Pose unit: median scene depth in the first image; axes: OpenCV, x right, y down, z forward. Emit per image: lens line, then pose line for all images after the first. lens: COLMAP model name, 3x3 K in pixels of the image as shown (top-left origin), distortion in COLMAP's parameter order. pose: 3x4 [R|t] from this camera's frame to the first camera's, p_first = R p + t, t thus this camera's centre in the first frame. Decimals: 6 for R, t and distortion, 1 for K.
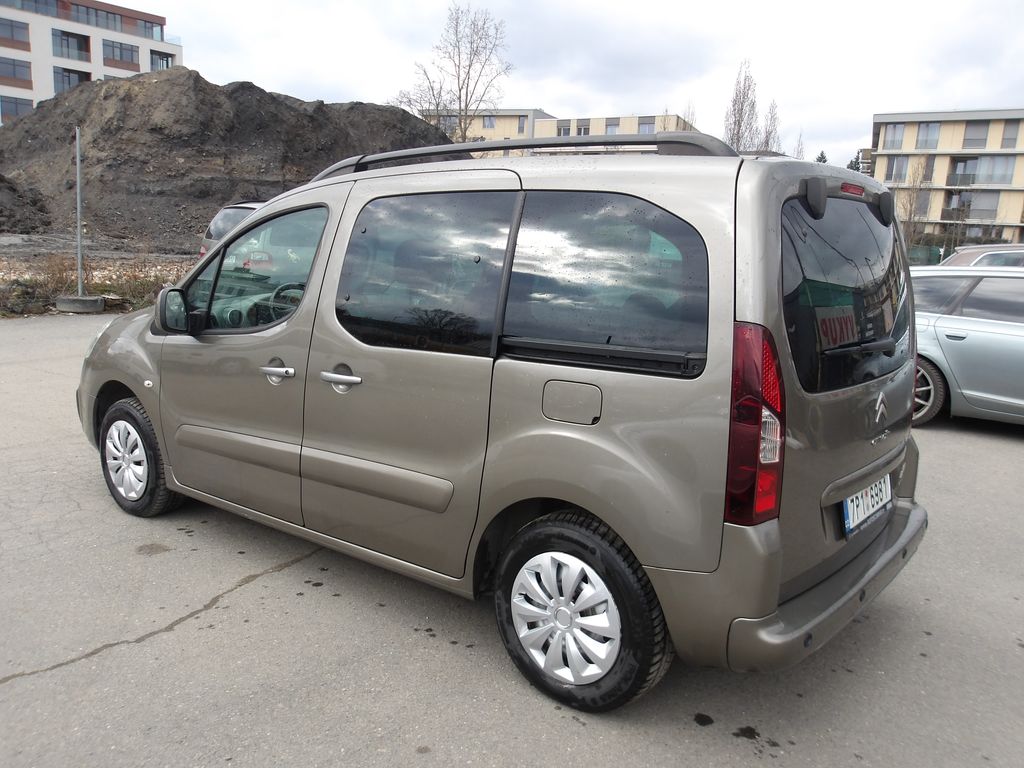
lens RADIAL K [[863.3, 0, 512.0], [0, 863.3, 384.0], [0, 0, 1]] dist [0.017067, -0.004541]
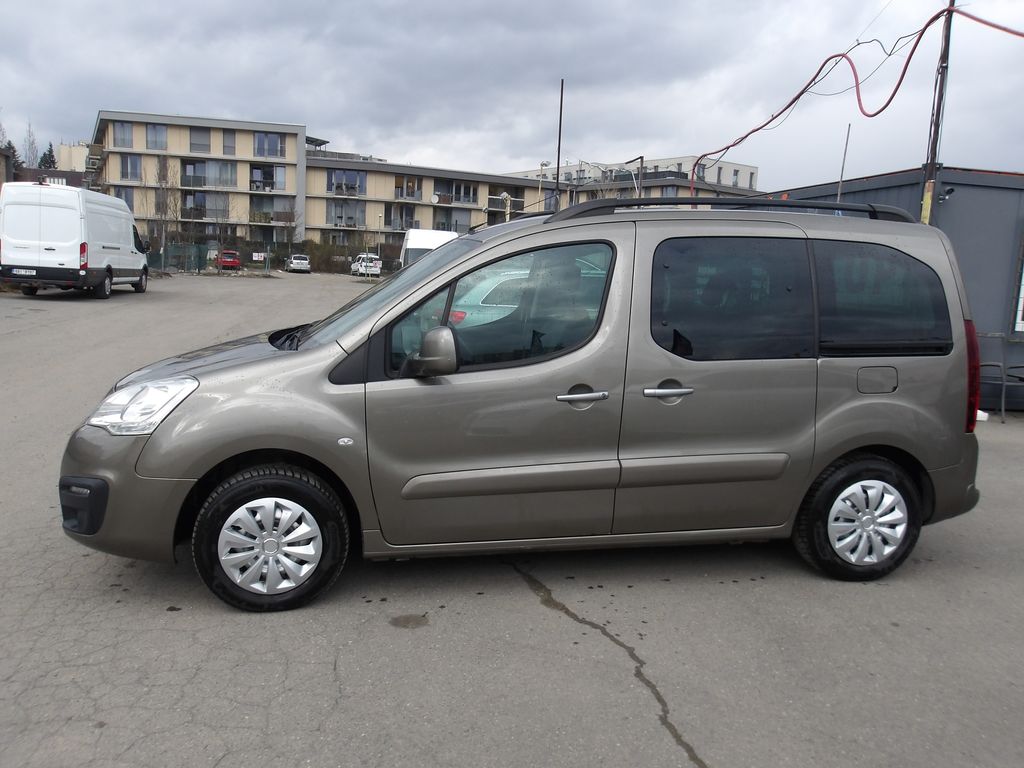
lens RADIAL K [[863.3, 0, 512.0], [0, 863.3, 384.0], [0, 0, 1]] dist [0.017067, -0.004541]
pose [[0.642804, -0.127220, 0.755393, -0.921224], [0.123135, 0.990450, 0.062025, -0.088222], [-0.756069, 0.053145, 0.652330, 0.299906]]
